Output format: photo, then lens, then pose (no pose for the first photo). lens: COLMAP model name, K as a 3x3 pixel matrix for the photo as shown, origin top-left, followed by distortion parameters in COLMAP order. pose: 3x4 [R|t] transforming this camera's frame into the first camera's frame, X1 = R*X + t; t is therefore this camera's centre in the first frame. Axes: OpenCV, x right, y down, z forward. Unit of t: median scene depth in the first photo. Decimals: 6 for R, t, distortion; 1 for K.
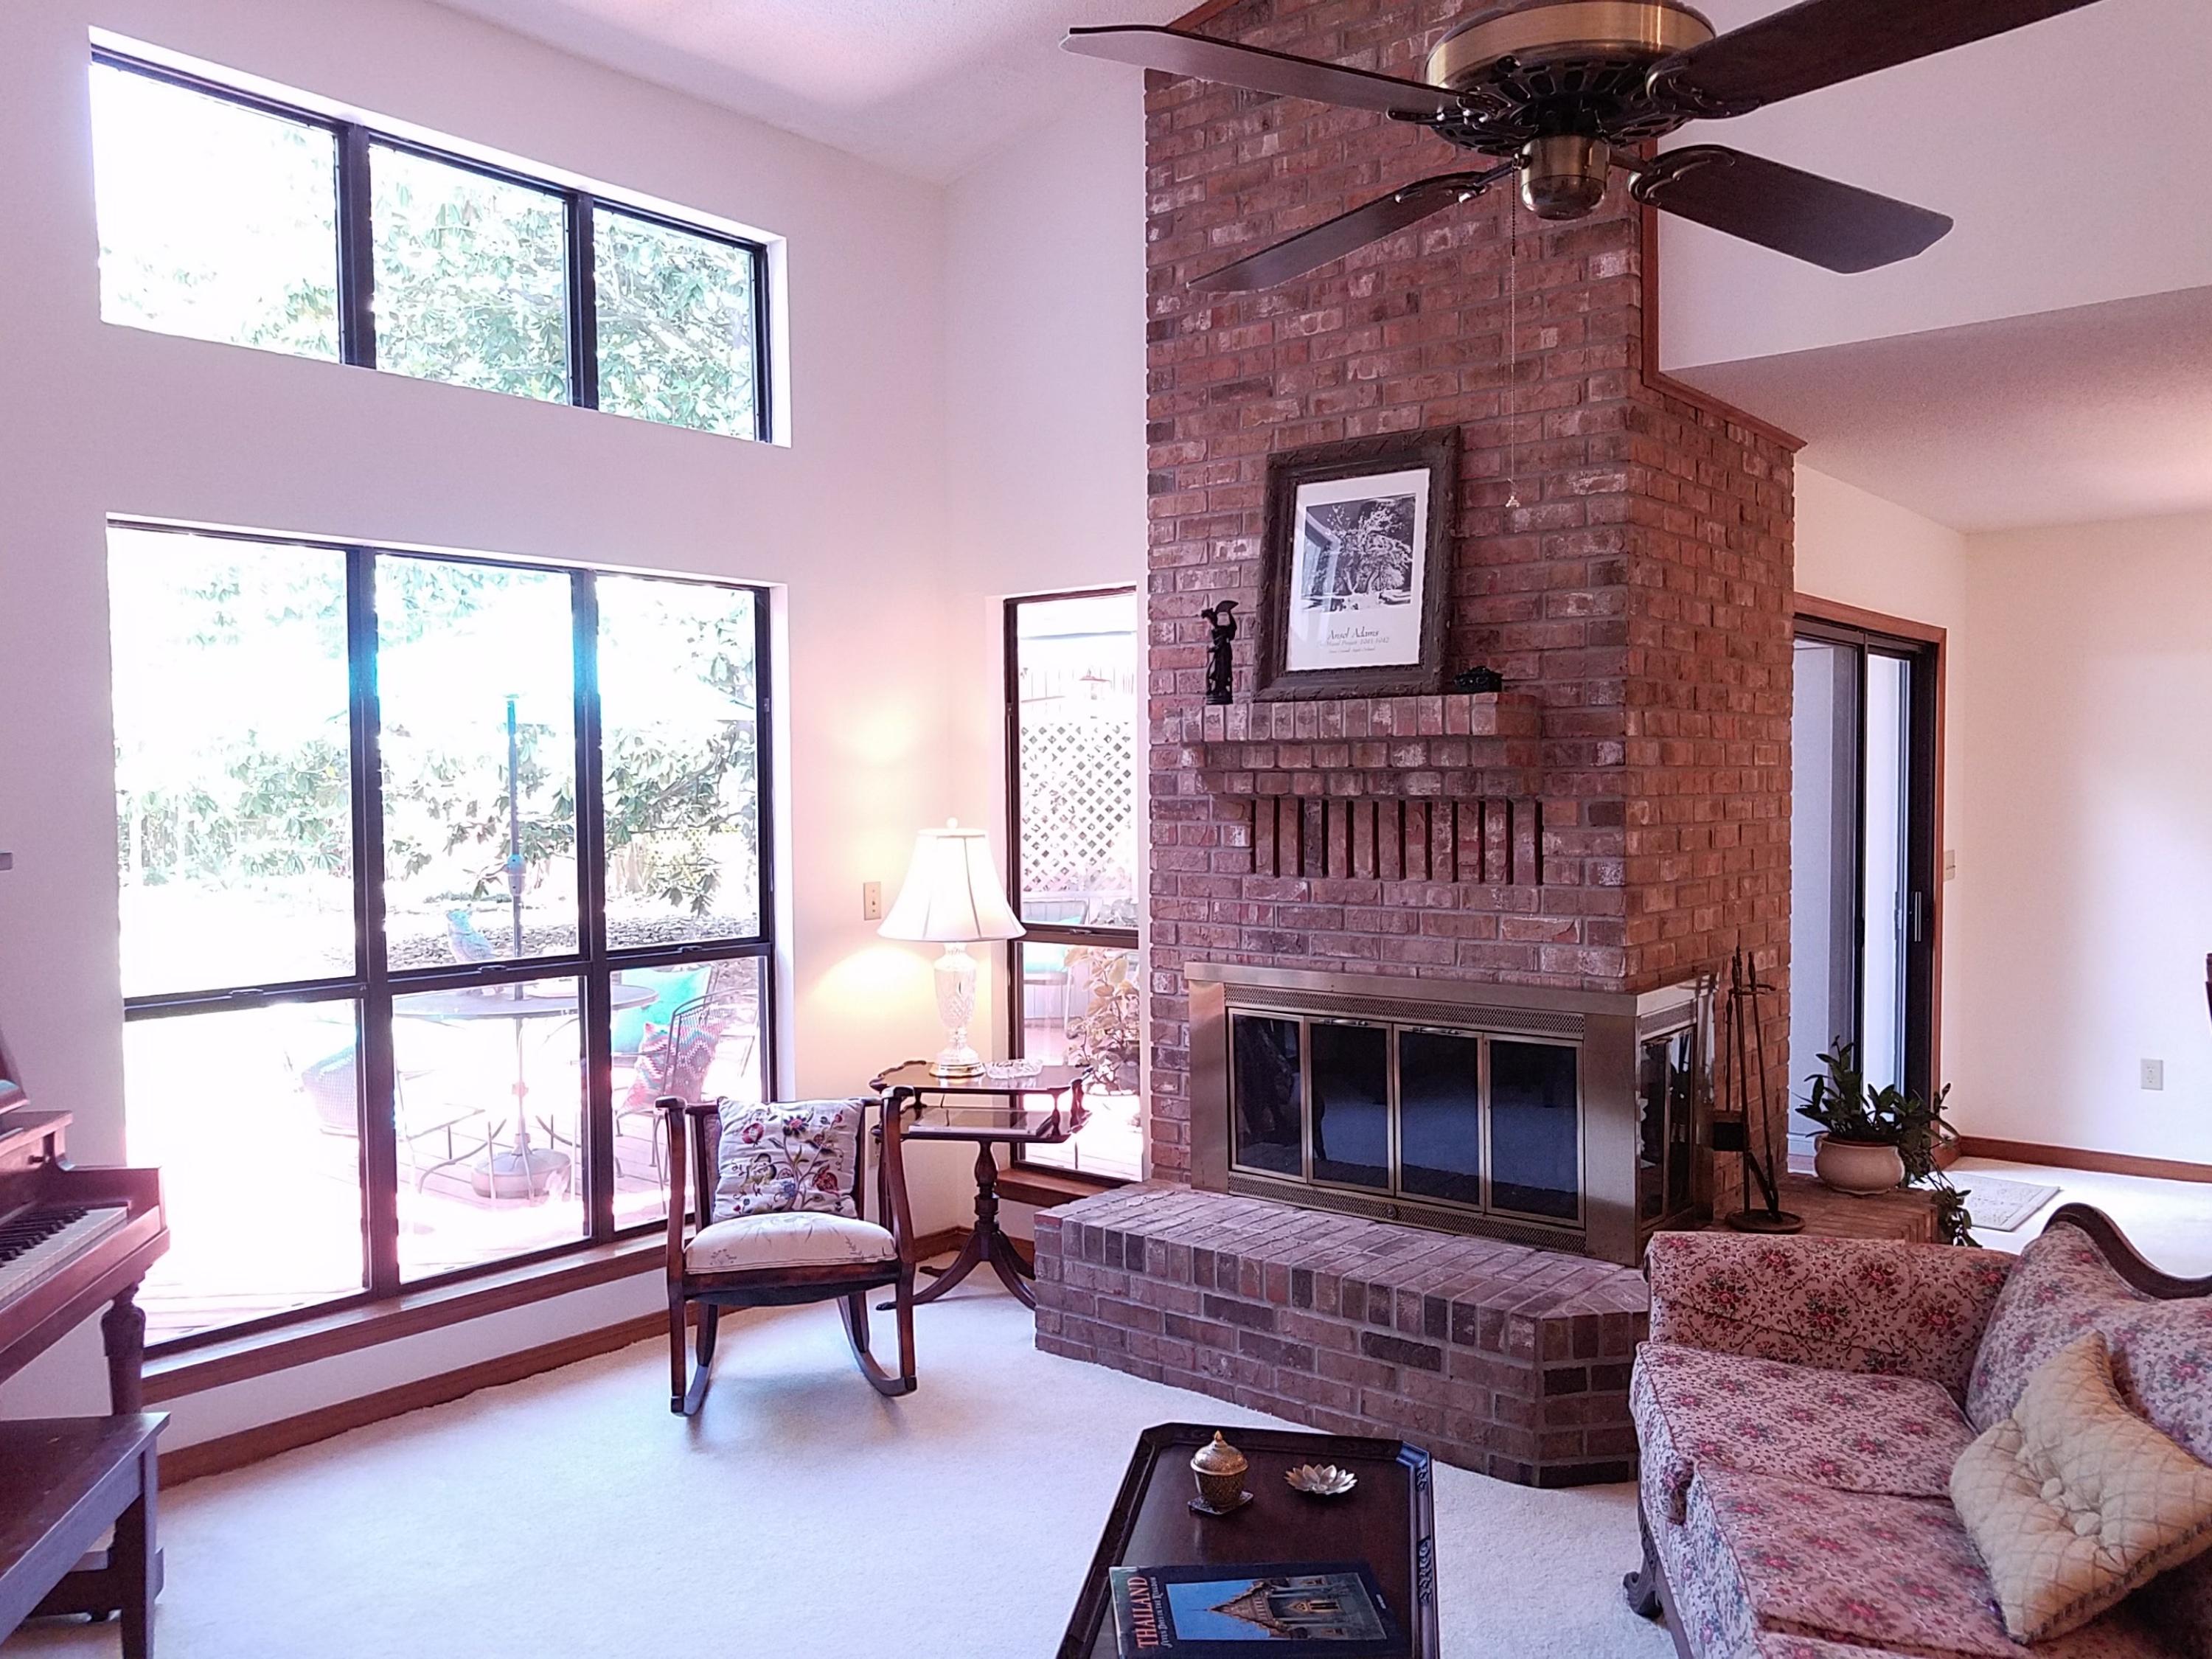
lens RADIAL K [[1728.1, 0, 1070.9], [0, 1728.1, 857.5], [0, 0, 1]] dist [-0.012358, 0.017739]
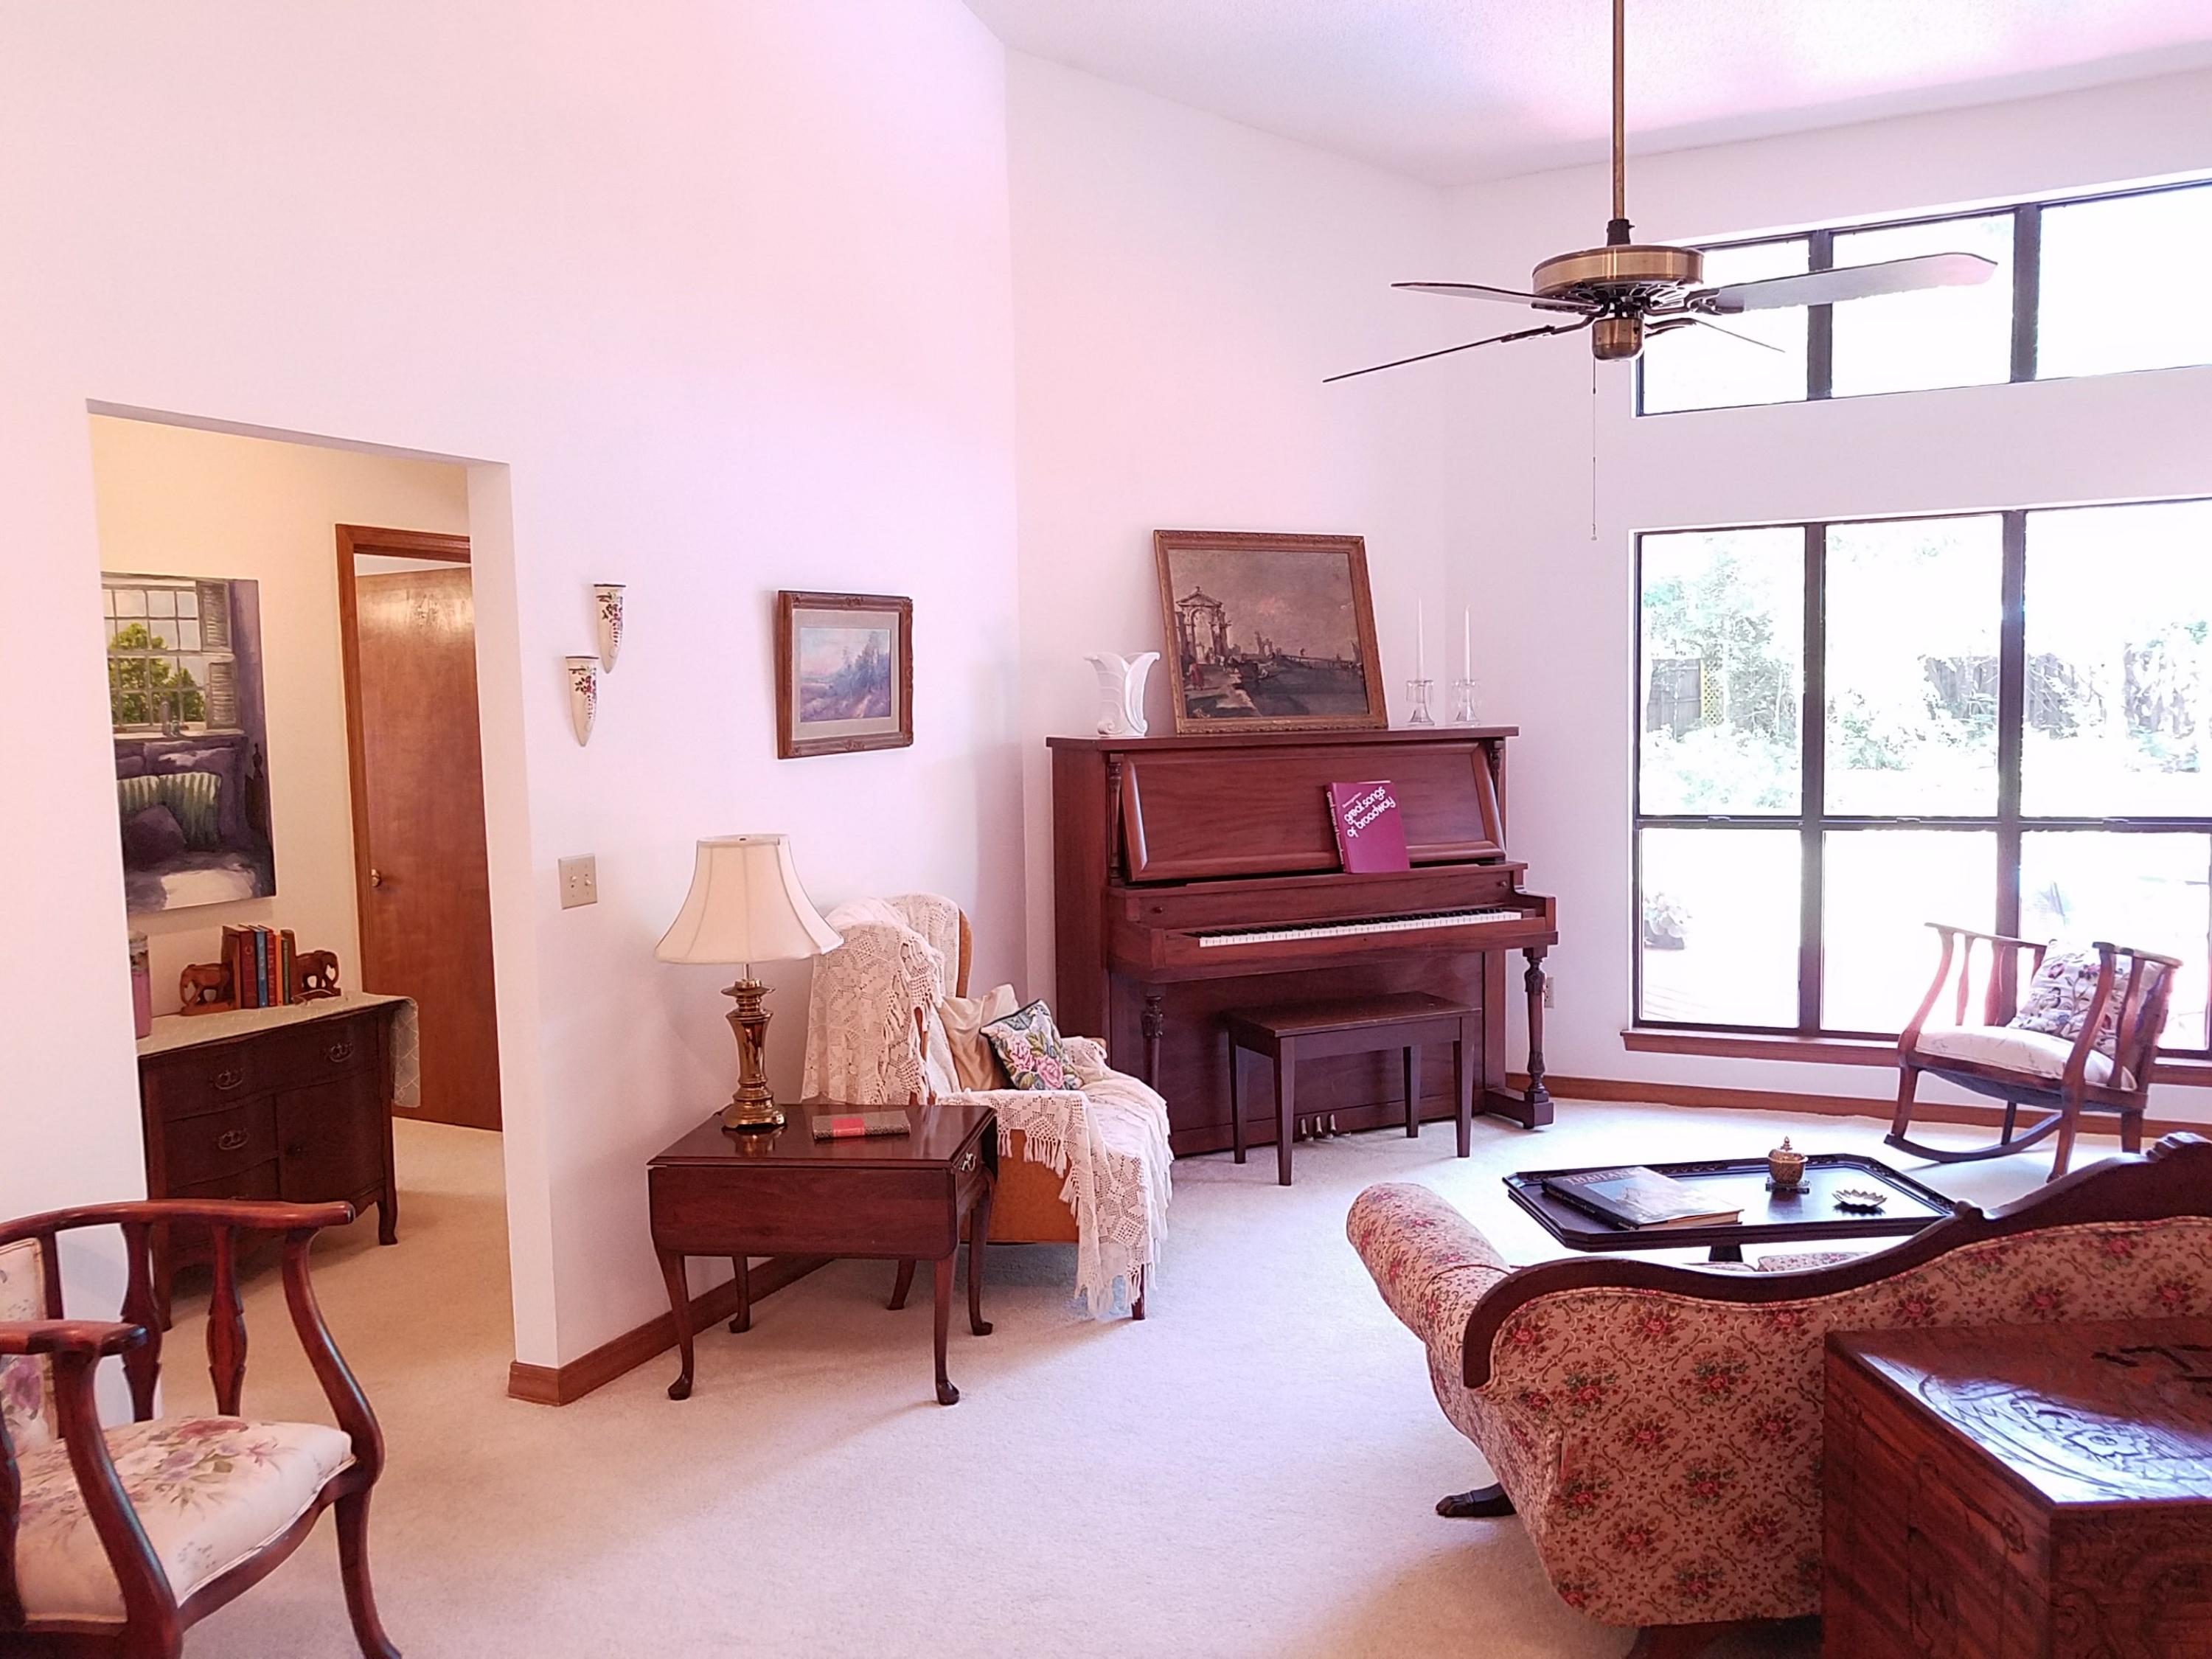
lens RADIAL K [[1728.1, 0, 1078.2], [0, 1728.1, 846.0], [0, 0, 1]] dist [-0.012358, 0.017739]
pose [[0.254734, 0.084384, -0.963322, 0.812756], [-0.020089, 0.996432, 0.081972, -0.012974], [0.966802, -0.001529, 0.255521, 0.026947]]
